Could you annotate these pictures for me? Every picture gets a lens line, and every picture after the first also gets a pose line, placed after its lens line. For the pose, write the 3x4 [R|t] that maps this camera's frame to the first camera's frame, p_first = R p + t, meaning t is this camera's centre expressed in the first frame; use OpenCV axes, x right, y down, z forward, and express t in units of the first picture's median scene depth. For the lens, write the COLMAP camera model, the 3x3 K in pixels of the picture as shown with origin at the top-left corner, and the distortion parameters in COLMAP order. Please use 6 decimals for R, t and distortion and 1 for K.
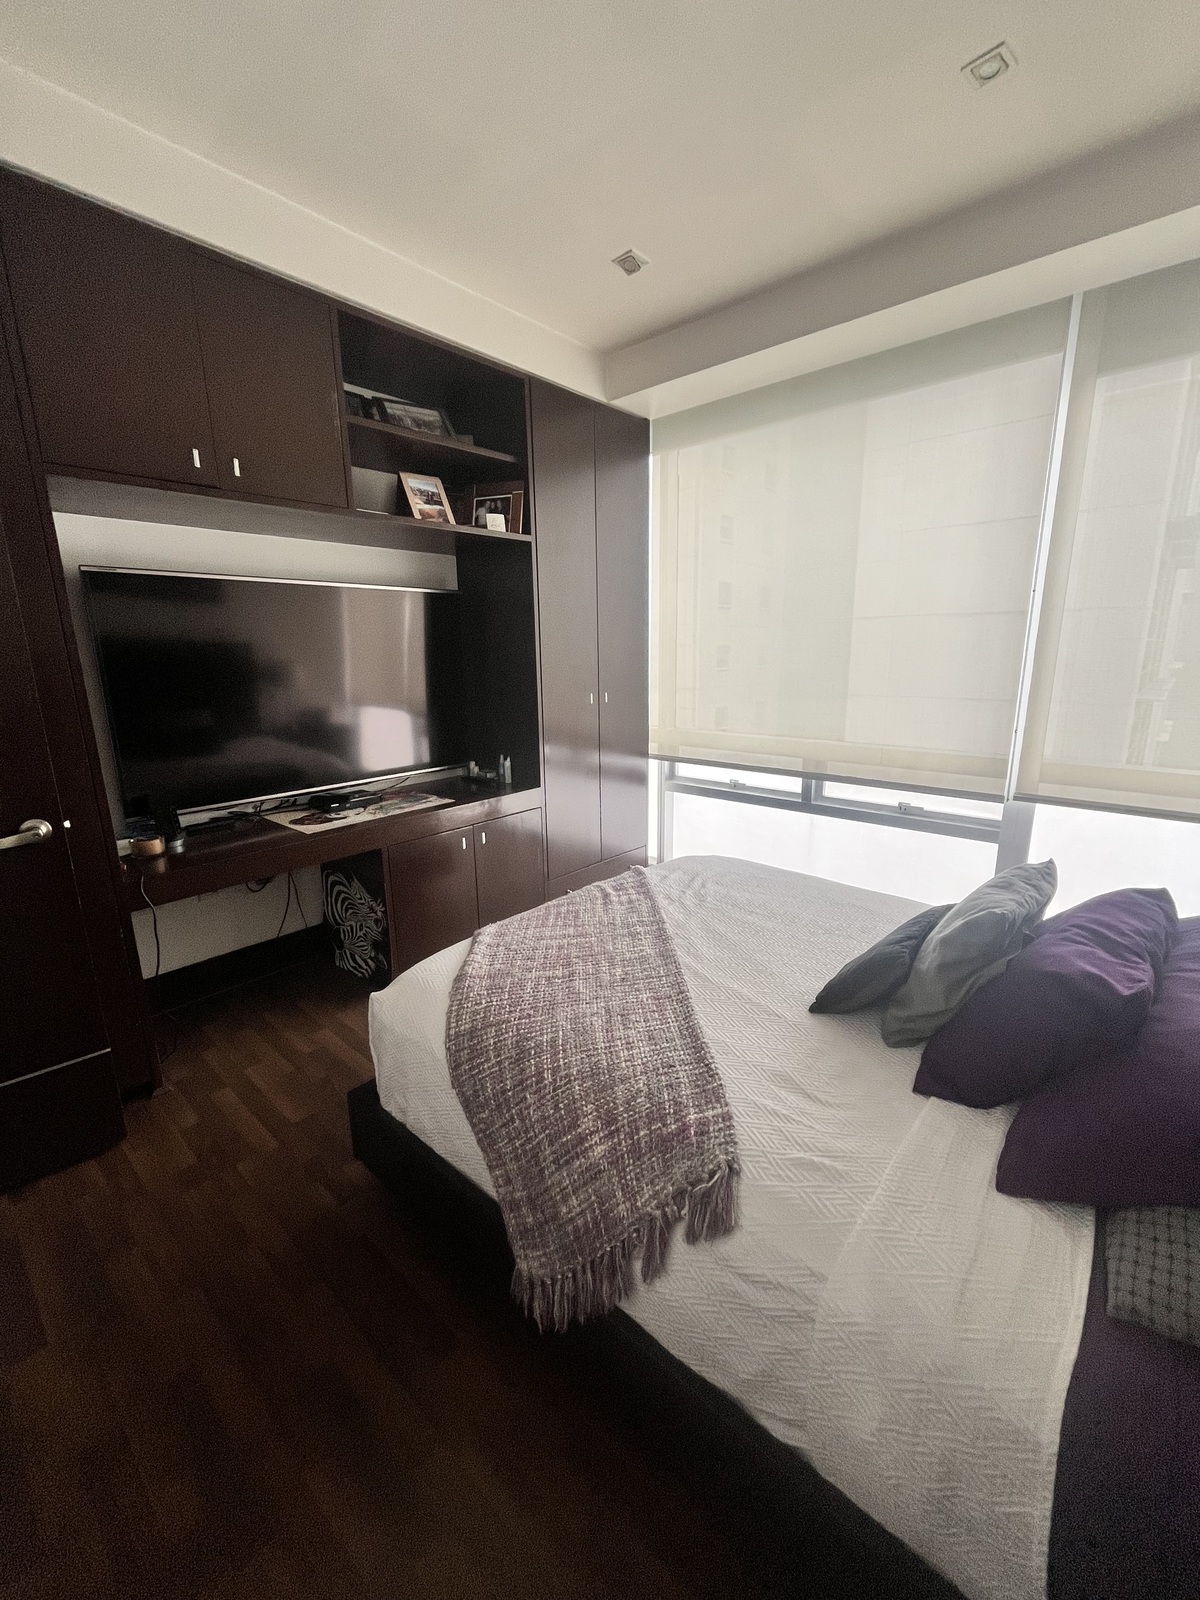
lens RADIAL K [[643.3, 0, 600.0], [0, 643.3, 800.0], [0, 0, 1]] dist [-0.000880, -0.000202]
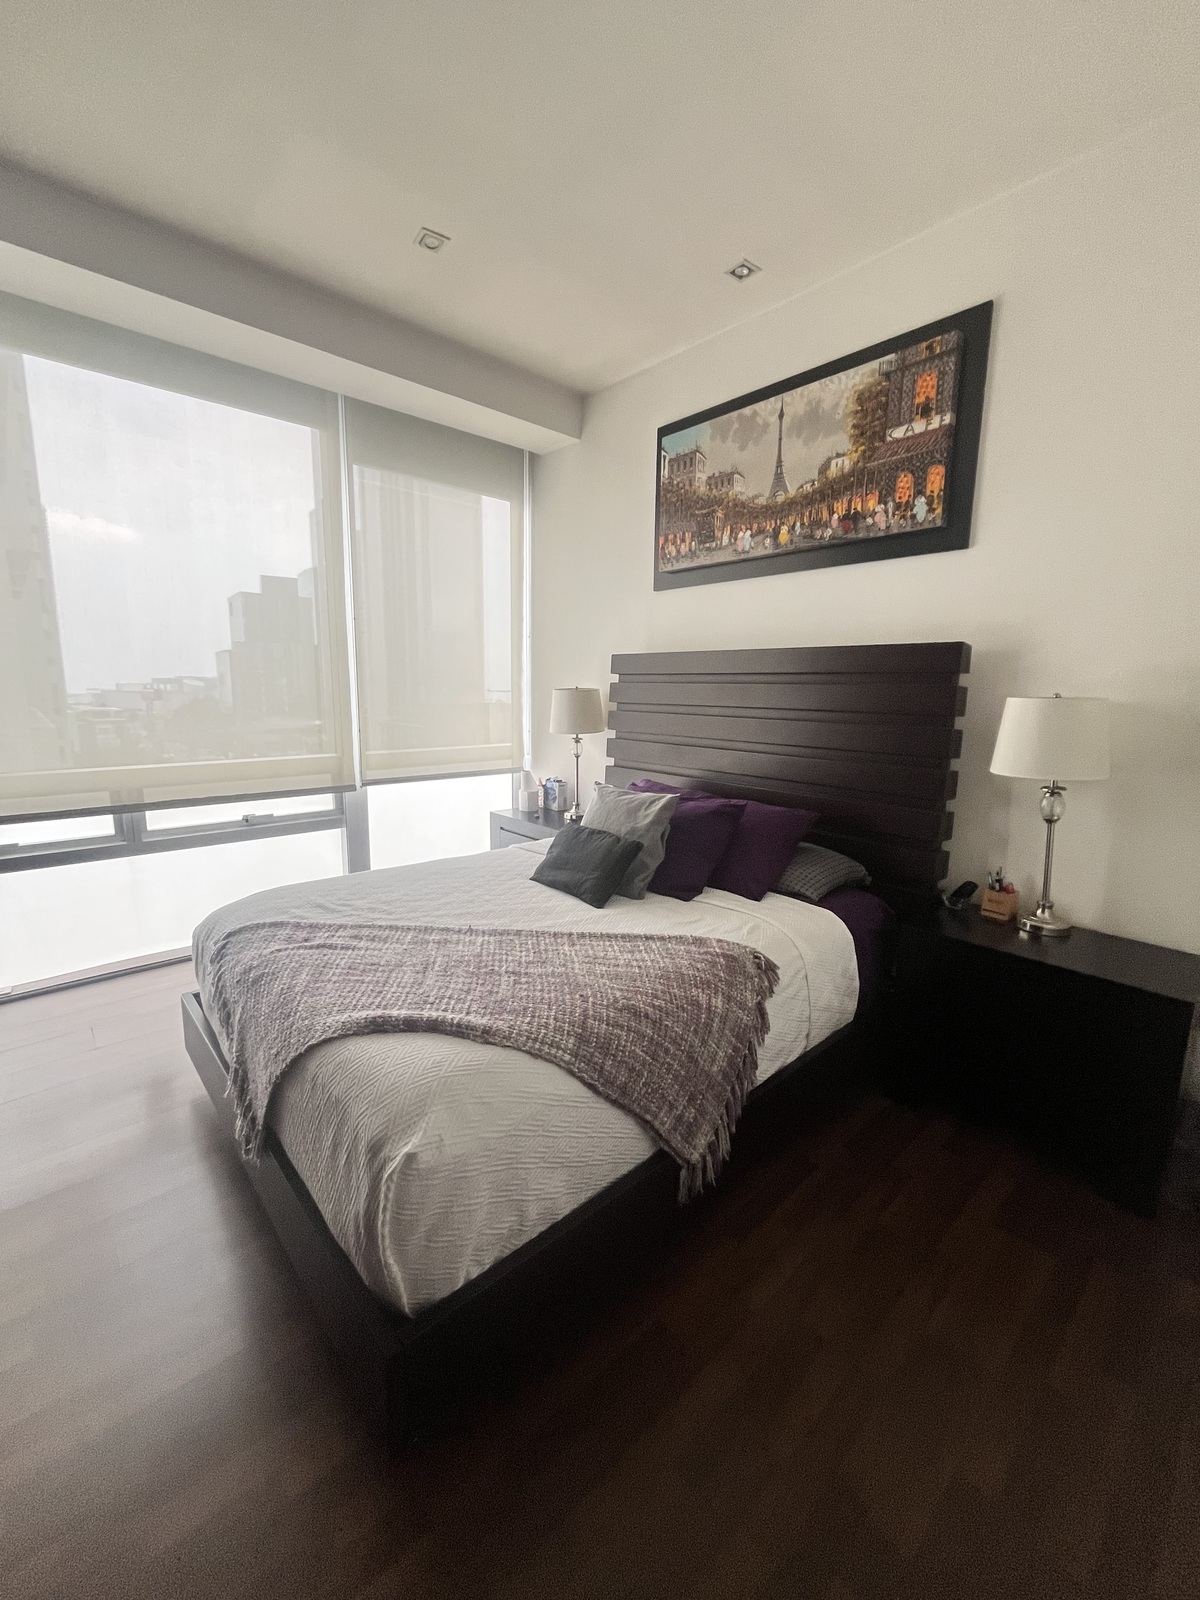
lens RADIAL K [[643.3, 0, 600.0], [0, 643.3, 800.0], [0, 0, 1]] dist [-0.000880, -0.000202]
pose [[0.120483, -0.163009, 0.979240, -1.017692], [0.205918, 0.969075, 0.135982, -0.094817], [-0.971124, 0.185260, 0.150324, 0.740104]]
